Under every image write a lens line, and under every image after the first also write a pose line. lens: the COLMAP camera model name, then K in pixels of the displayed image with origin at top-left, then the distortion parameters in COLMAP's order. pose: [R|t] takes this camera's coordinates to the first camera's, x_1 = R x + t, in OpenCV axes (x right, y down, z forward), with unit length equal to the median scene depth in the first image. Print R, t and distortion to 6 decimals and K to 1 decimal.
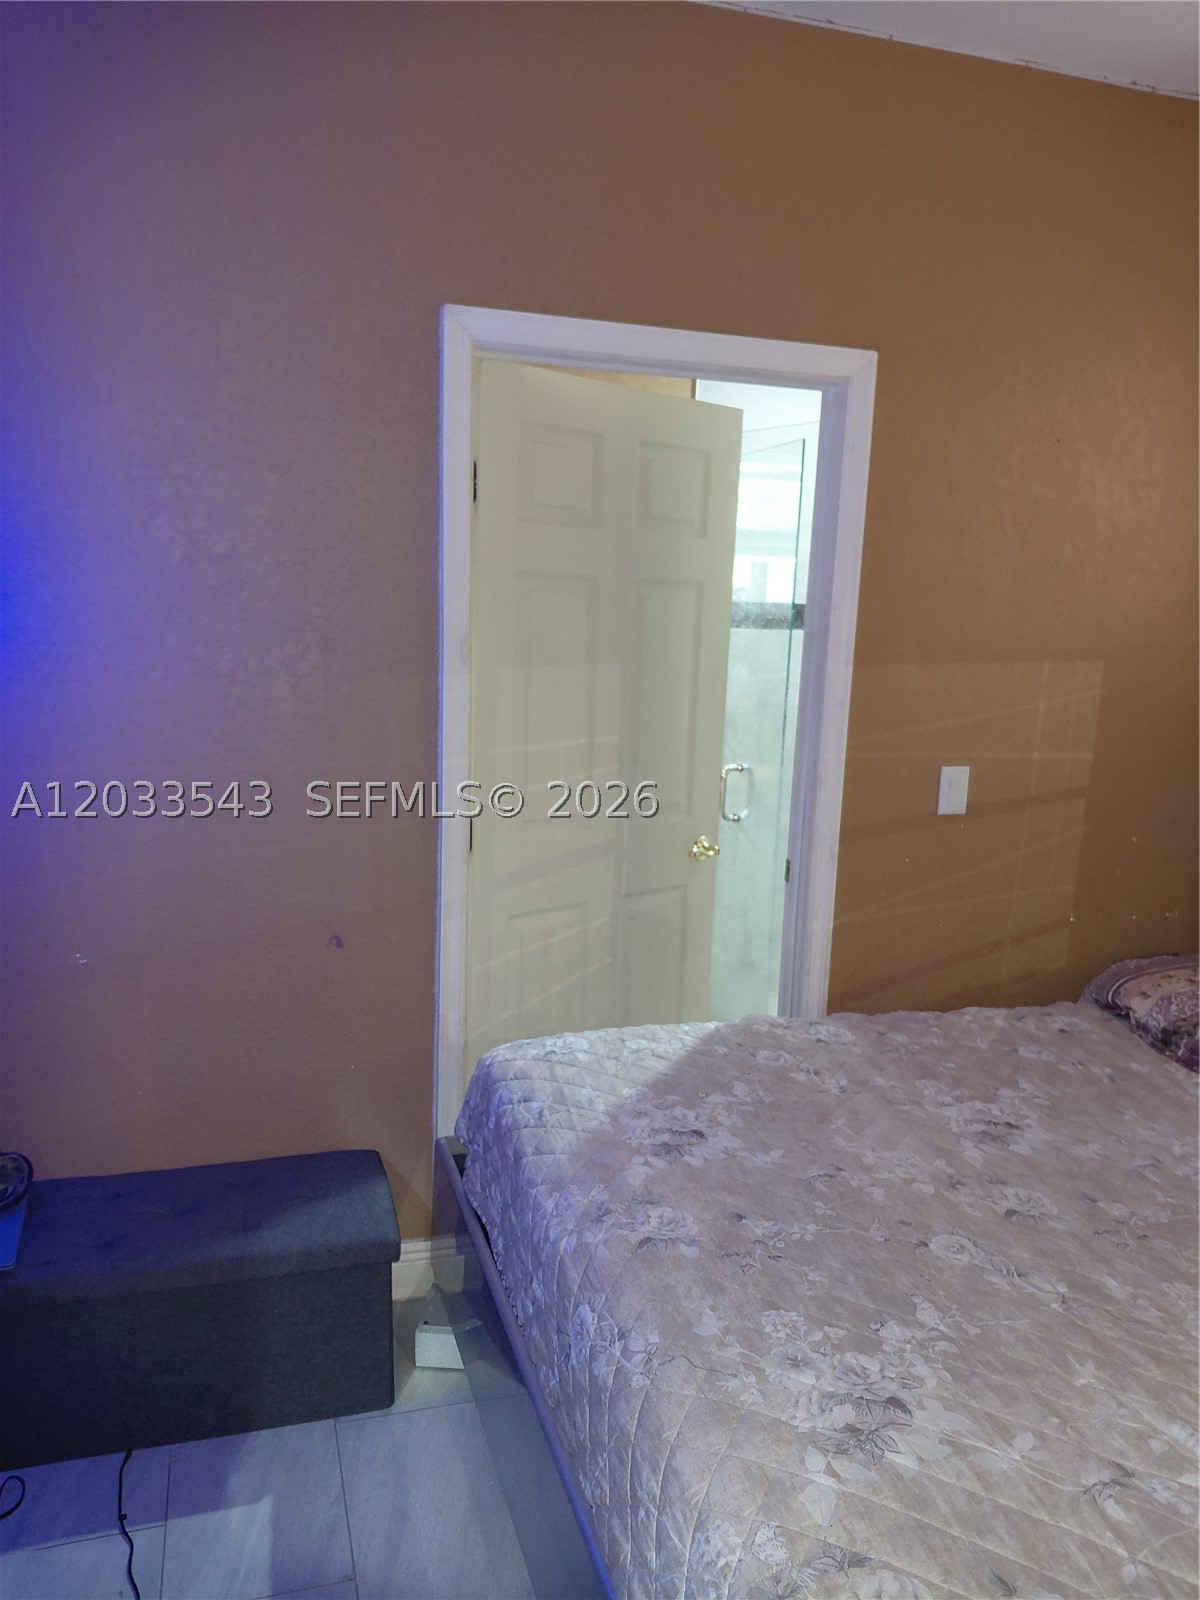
lens RADIAL K [[1186.0, 0, 600.7], [0, 1186.0, 831.8], [0, 0, 1]] dist [0.107810, -0.261043]
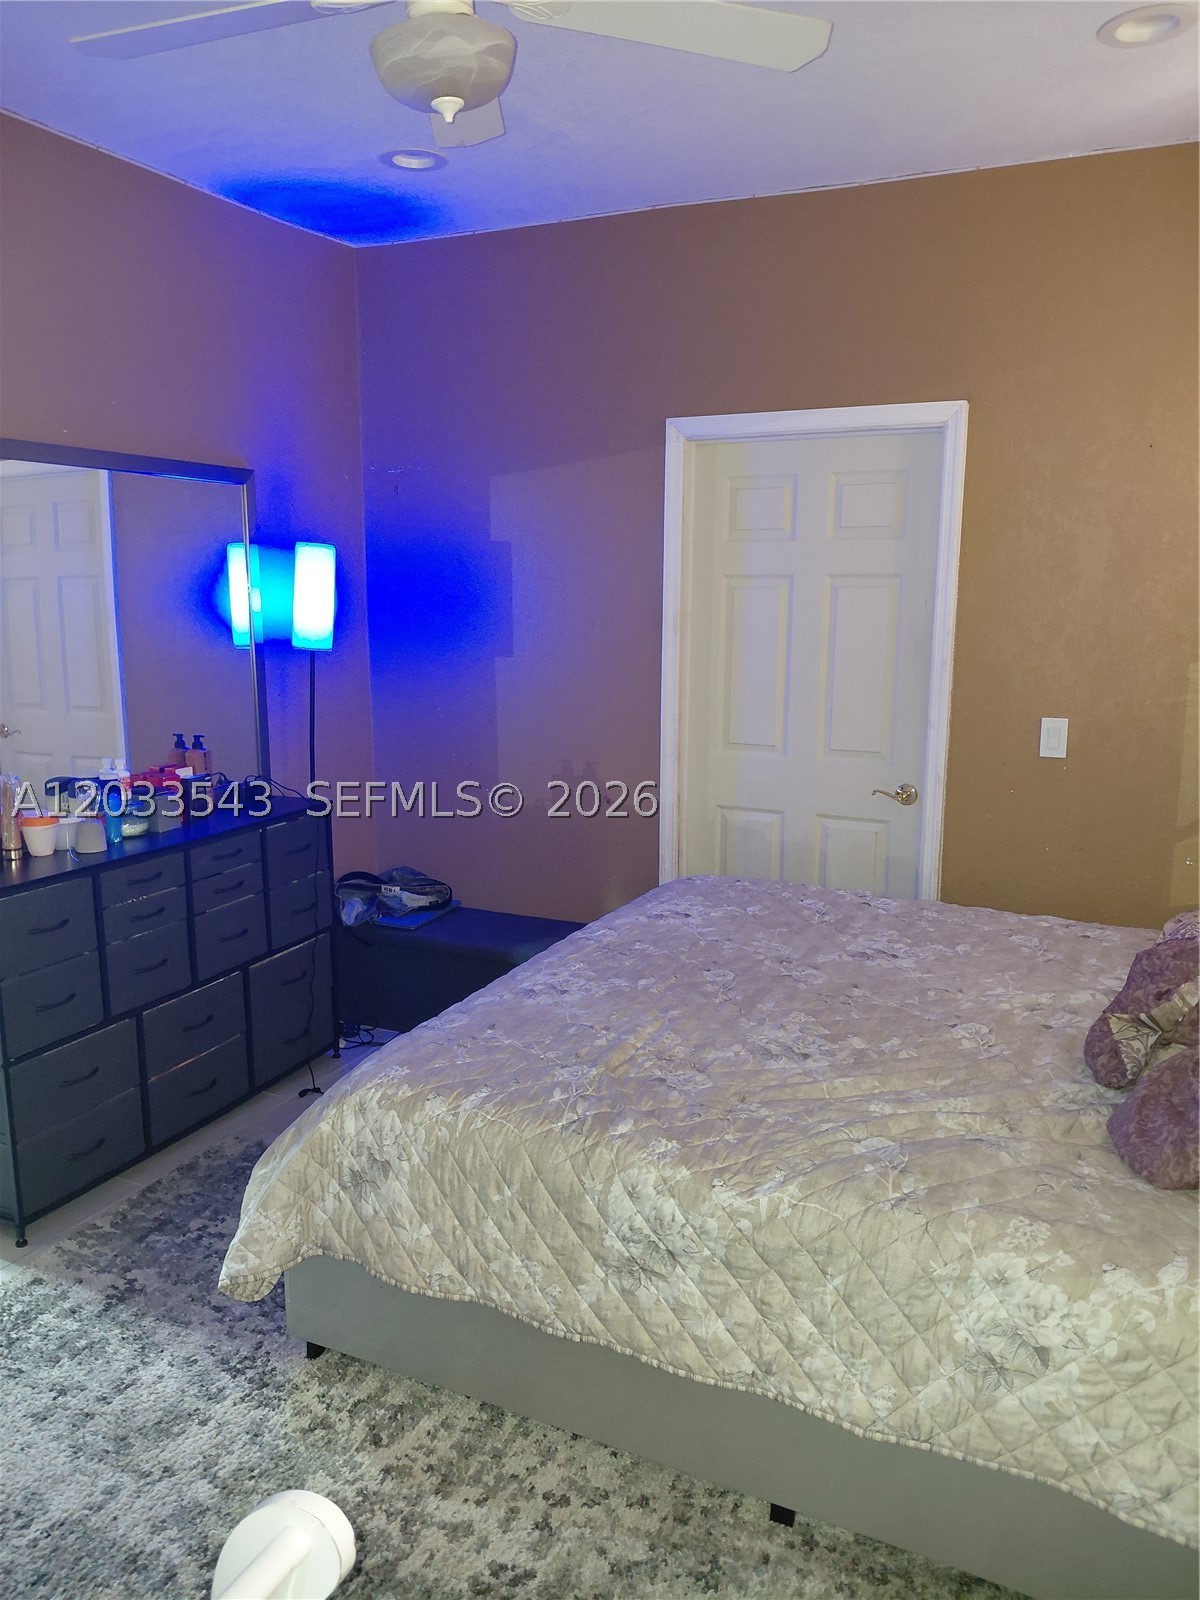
lens RADIAL K [[1186.0, 0, 600.7], [0, 1186.0, 831.8], [0, 0, 1]] dist [0.107810, -0.261043]
pose [[0.735173, 0.103283, -0.669965, 0.909760], [-0.105370, 0.993723, 0.037569, 0.074255], [0.669640, 0.042975, 0.741442, -0.254474]]
